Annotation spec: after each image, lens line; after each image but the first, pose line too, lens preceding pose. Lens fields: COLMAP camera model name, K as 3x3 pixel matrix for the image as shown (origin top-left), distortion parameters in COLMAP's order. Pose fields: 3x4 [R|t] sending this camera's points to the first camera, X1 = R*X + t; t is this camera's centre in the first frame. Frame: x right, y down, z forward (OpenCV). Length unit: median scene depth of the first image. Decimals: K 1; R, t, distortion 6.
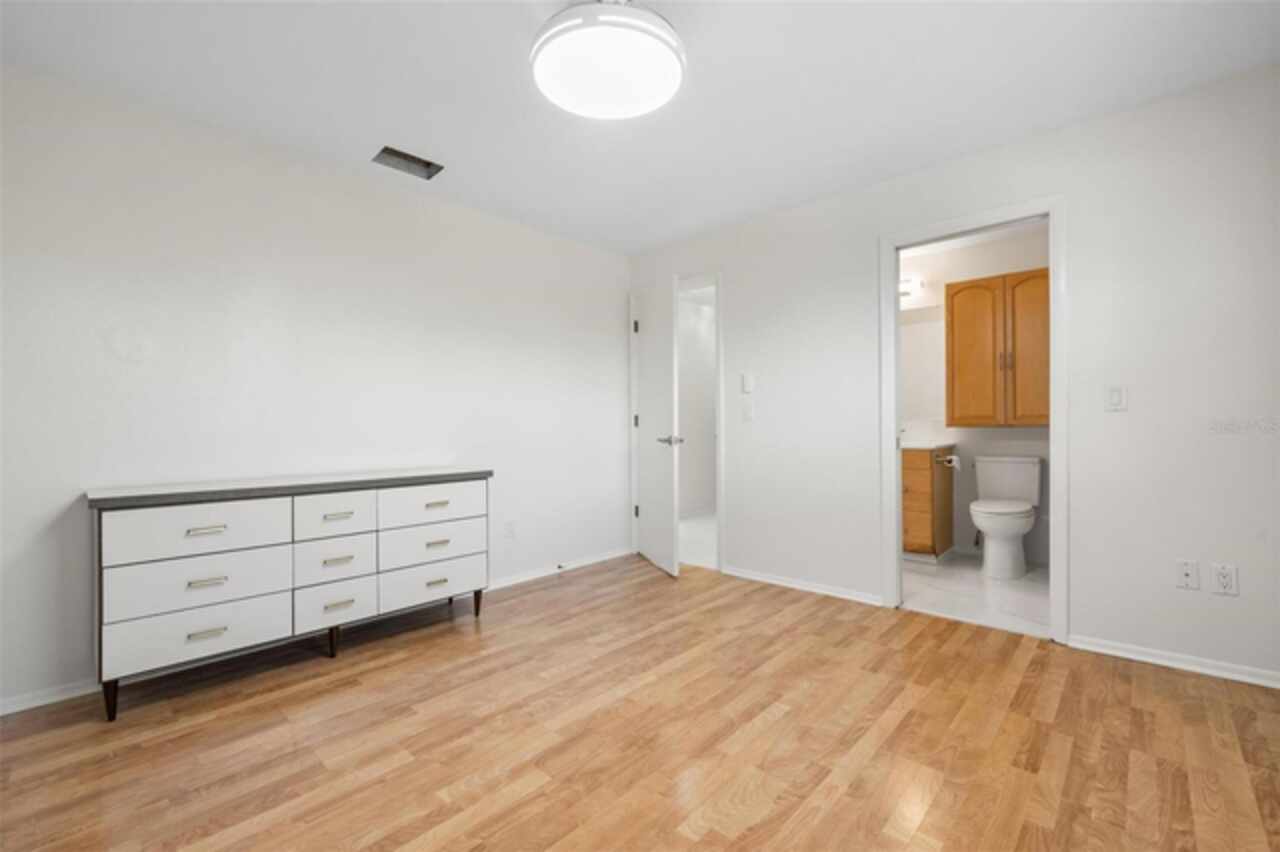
lens RADIAL K [[542.0, 0, 640.0], [0, 542.0, 426.0], [0, 0, 1]] dist [-0.002345, 0.000020]
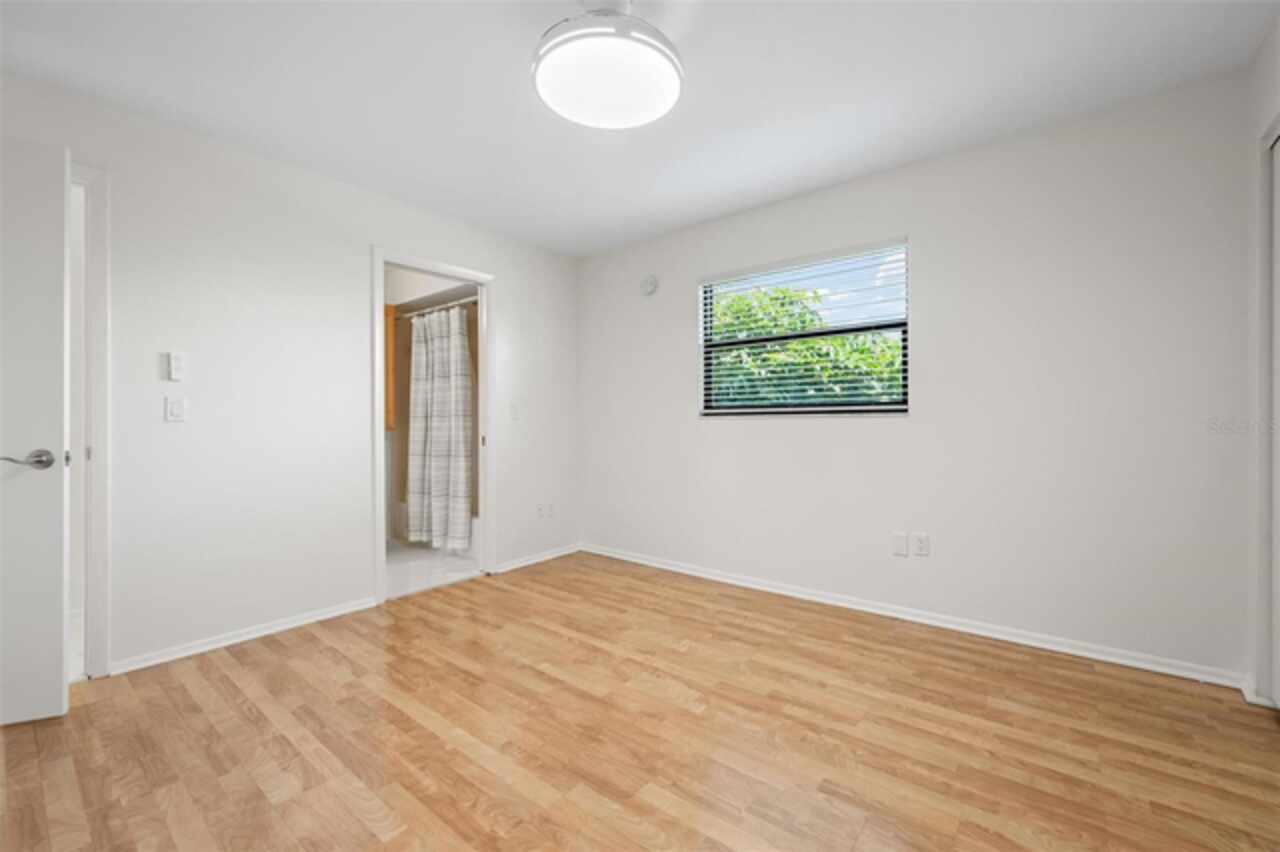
lens RADIAL K [[526.1, 0, 640.0], [0, 526.1, 426.0], [0, 0, 1]] dist [0.001220, -0.000156]
pose [[-0.061800, 0.007604, 0.998060, -0.735804], [0.007326, 0.999947, -0.007165, 0.003093], [-0.998062, 0.006869, -0.061852, 0.699499]]
